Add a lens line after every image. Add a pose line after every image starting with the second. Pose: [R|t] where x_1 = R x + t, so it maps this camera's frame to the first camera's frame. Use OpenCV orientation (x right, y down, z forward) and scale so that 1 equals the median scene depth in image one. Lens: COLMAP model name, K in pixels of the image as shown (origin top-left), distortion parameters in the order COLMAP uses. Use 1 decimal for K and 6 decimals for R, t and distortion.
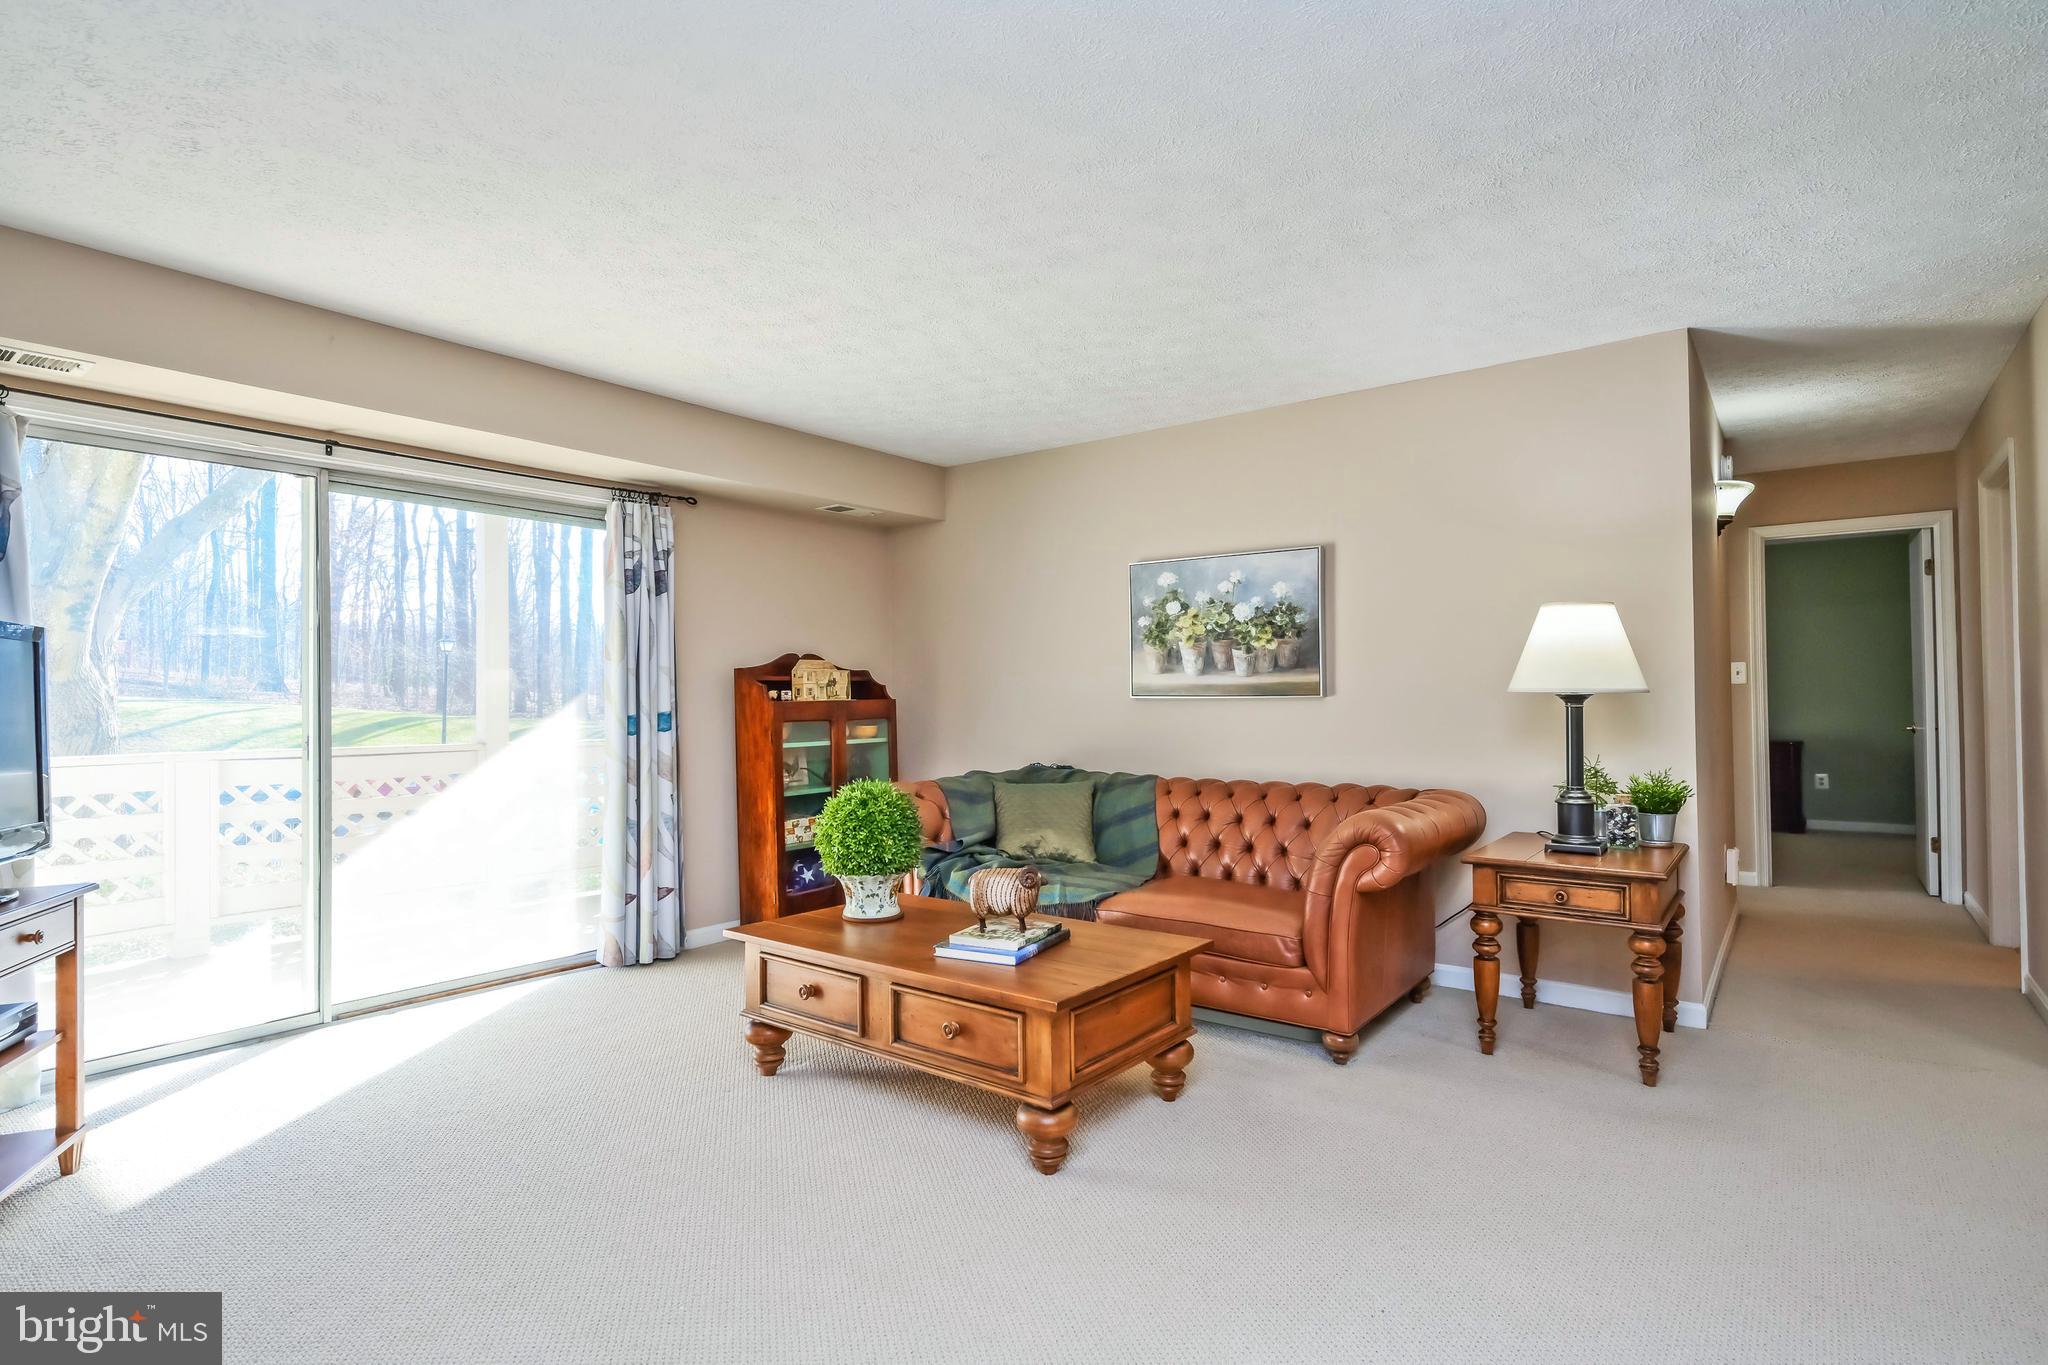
lens RADIAL K [[1030.3, 0, 1028.5], [0, 1030.3, 688.4], [0, 0, 1]] dist [0.001238, 0.000425]
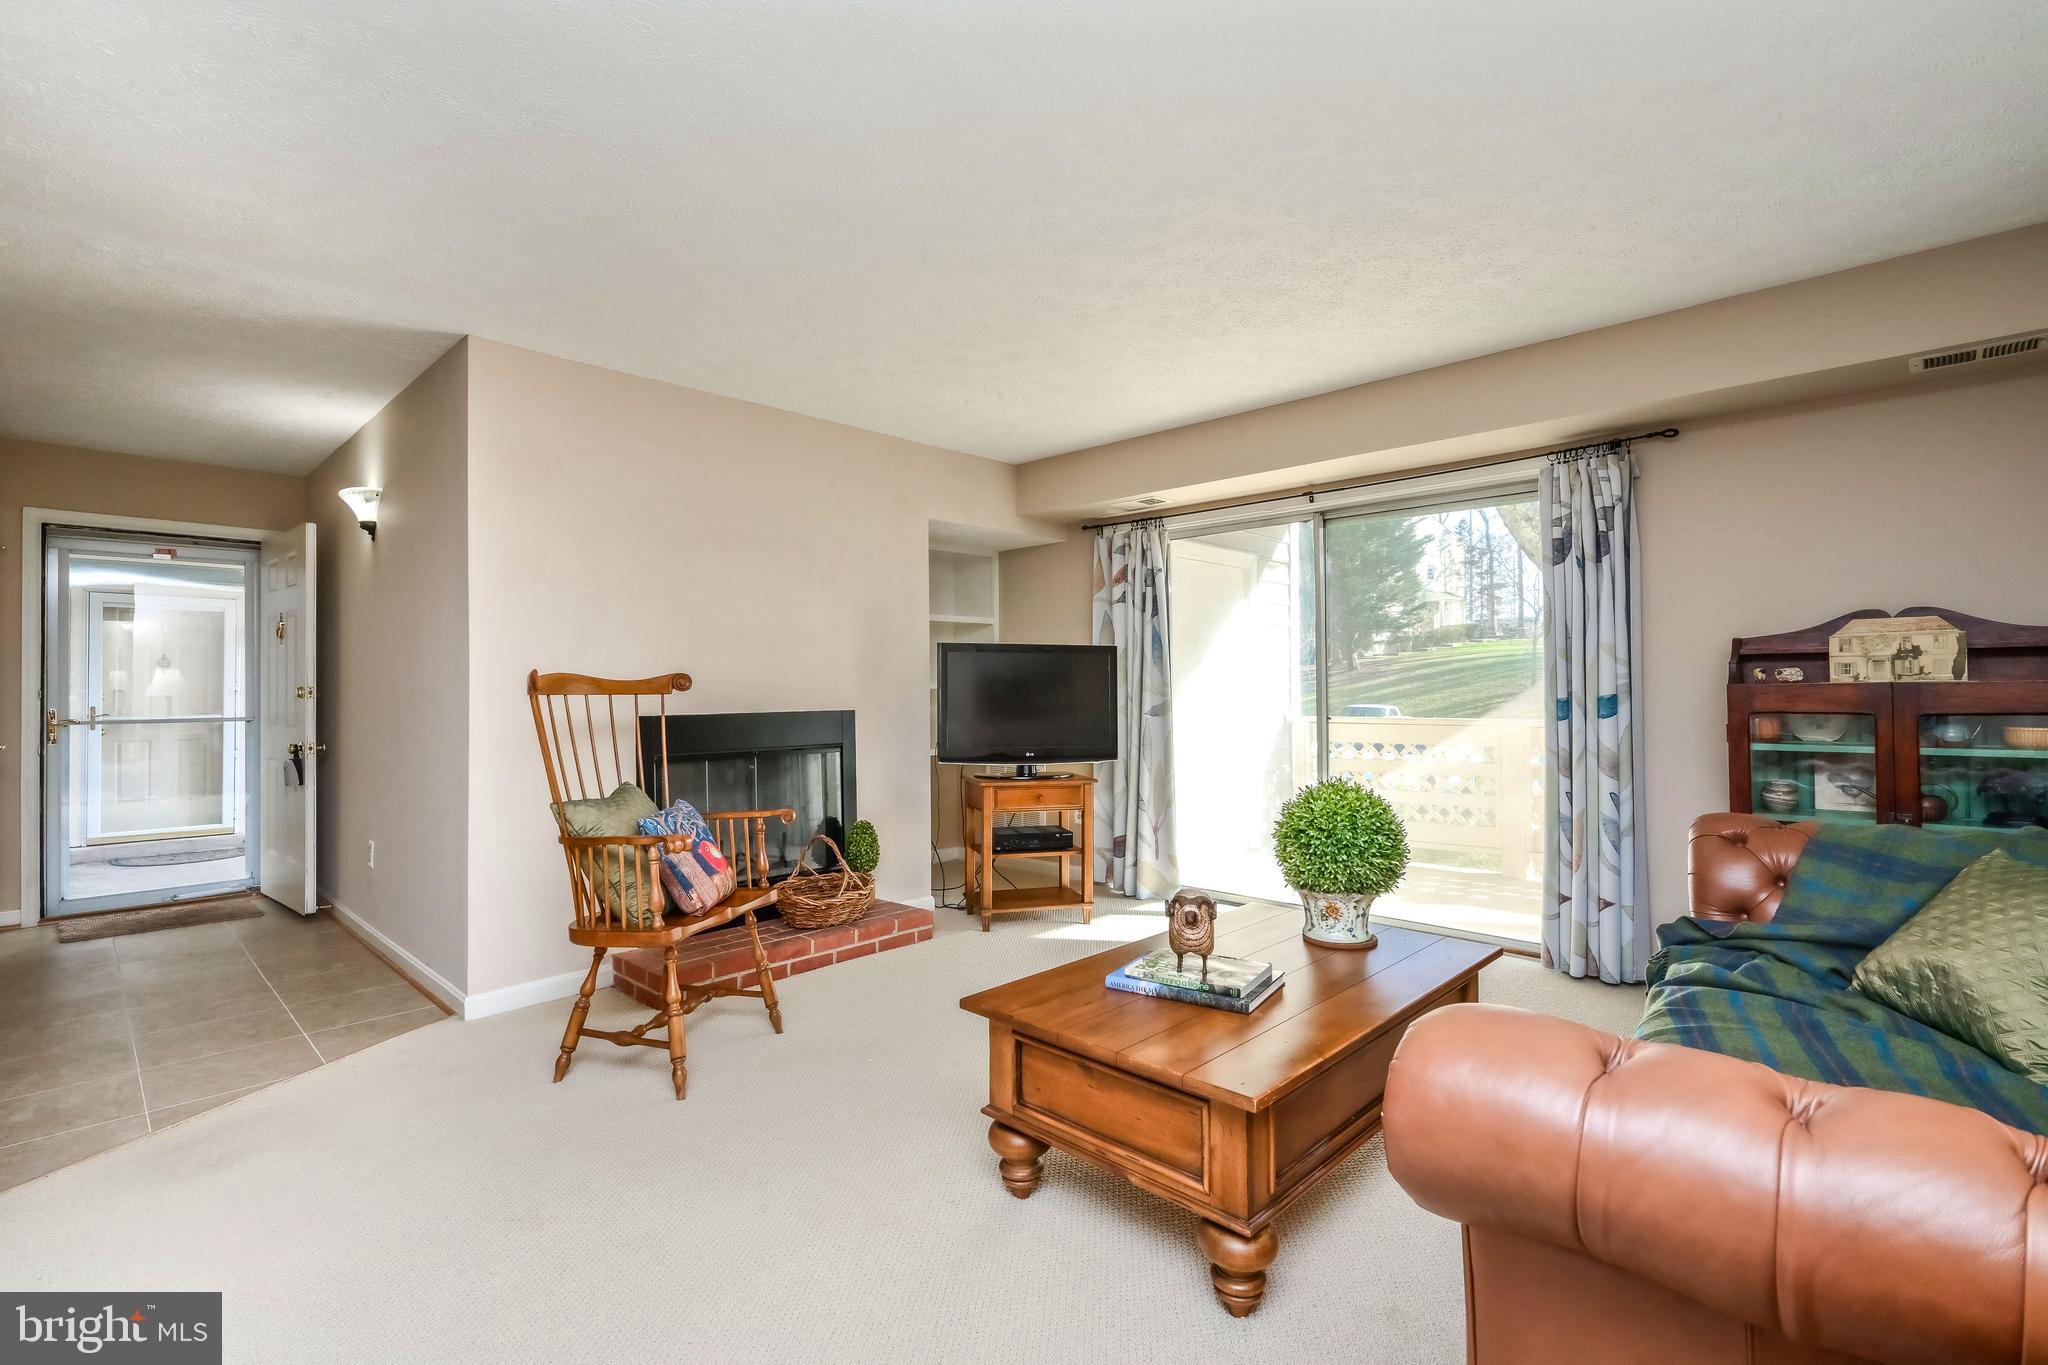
lens RADIAL K [[925.6, 0, 1024.0], [0, 925.6, 682.5], [0, 0, 1]] dist [0.000739, -0.000002]
pose [[-0.106067, 0.005809, -0.994342, 0.479268], [0.019096, 0.999810, 0.003804, -0.000136], [0.994176, -0.018585, -0.106158, 0.616327]]
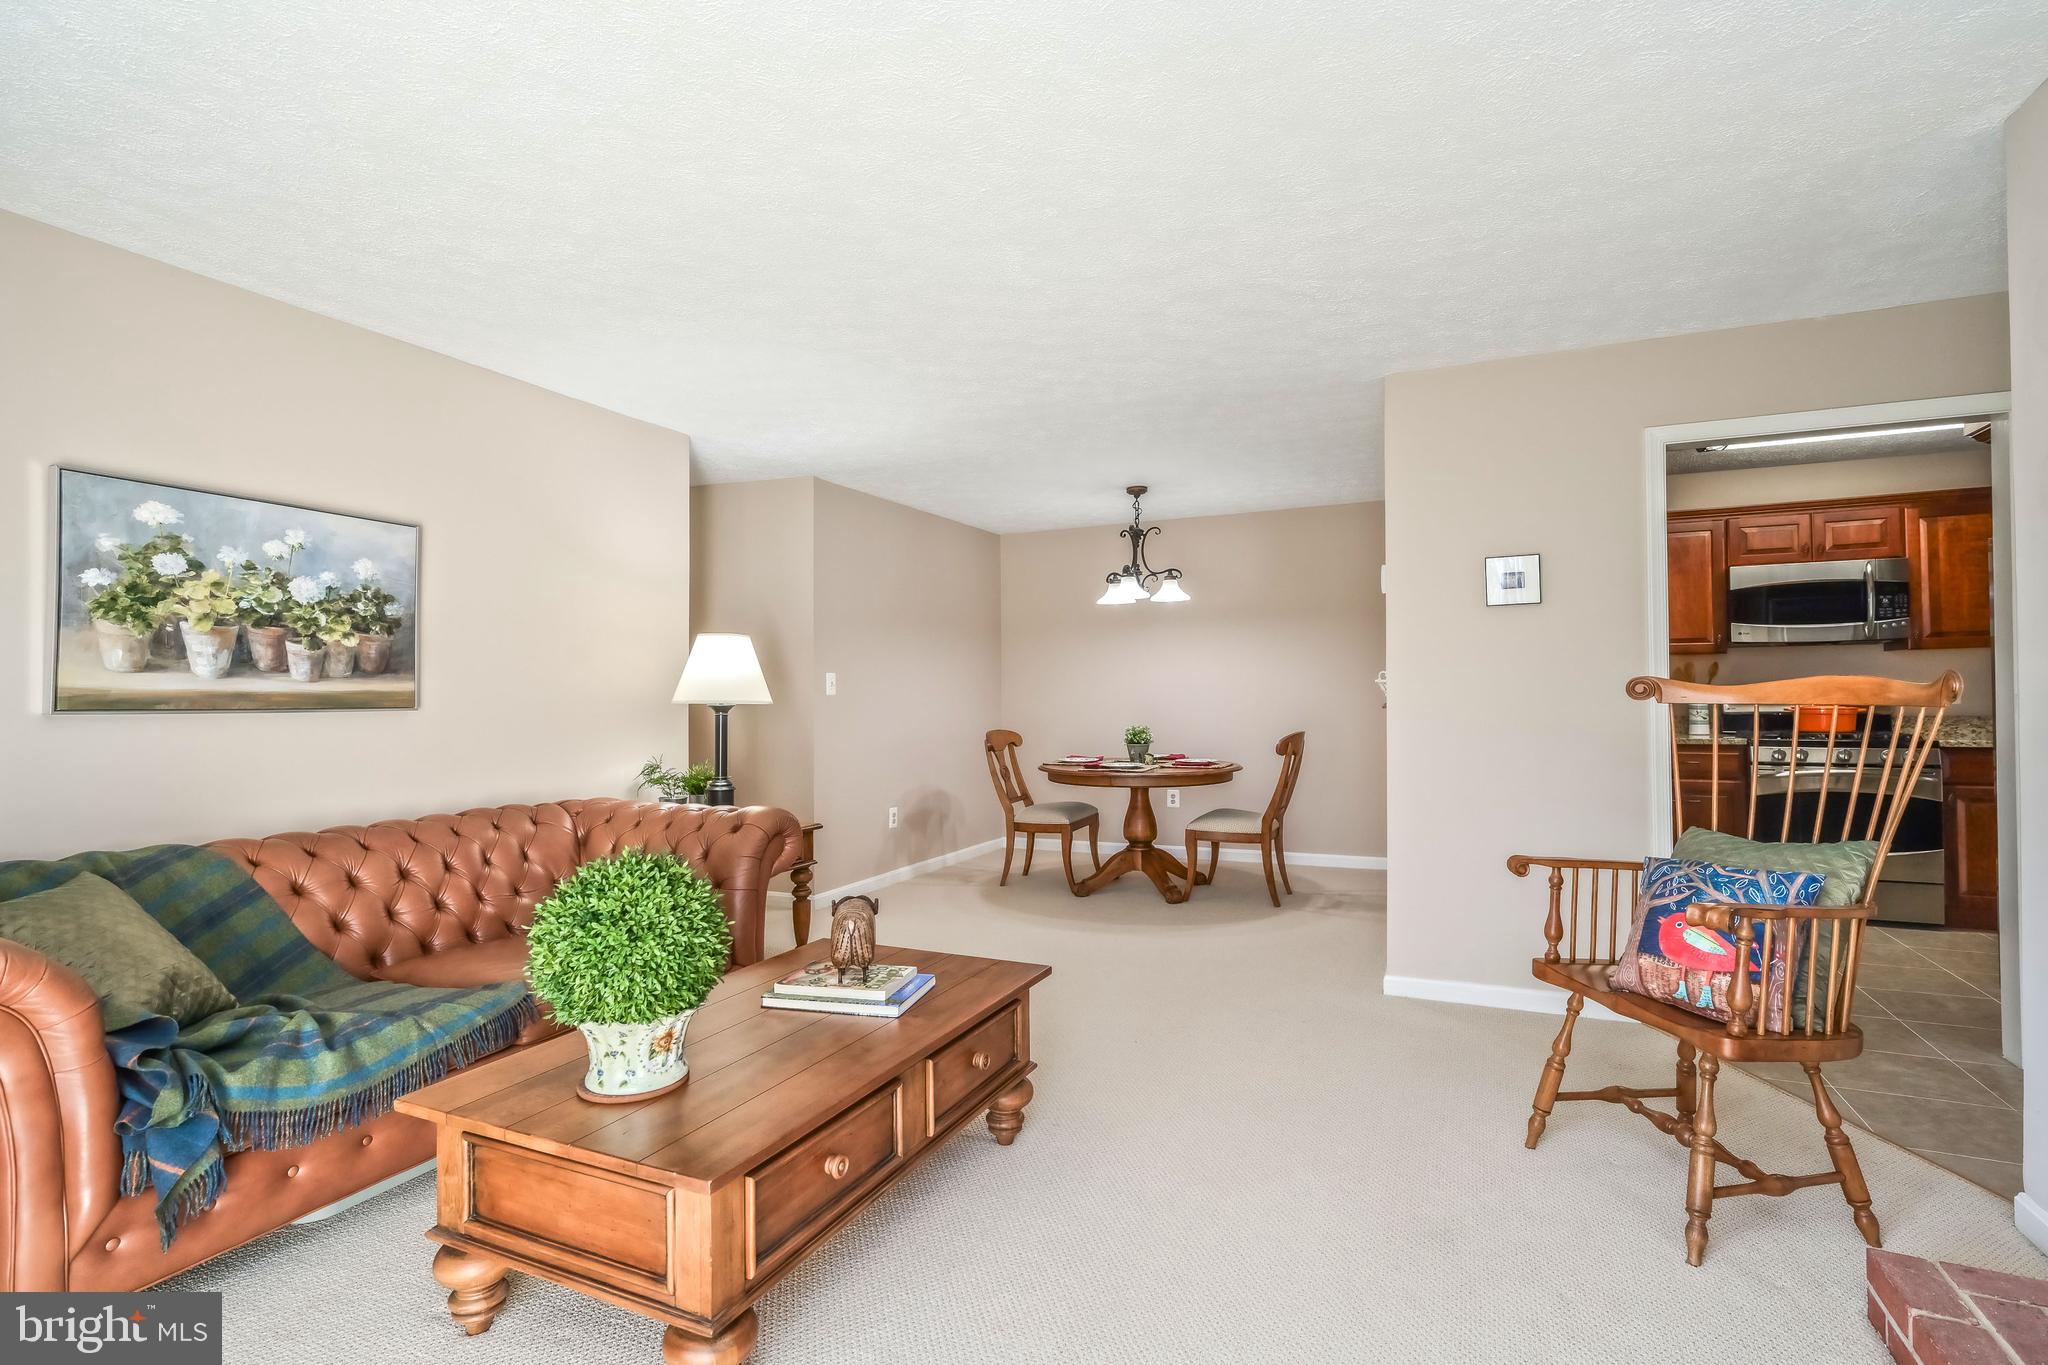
lens RADIAL K [[963.1, 0, 1024.0], [0, 963.1, 682.5], [0, 0, 1]] dist [-0.001571, -0.000129]
pose [[-0.224220, 0.024209, 0.974238, -0.550862], [0.000219, 0.999693, -0.024791, 0.005457], [-0.974539, -0.005346, -0.224156, 0.679717]]
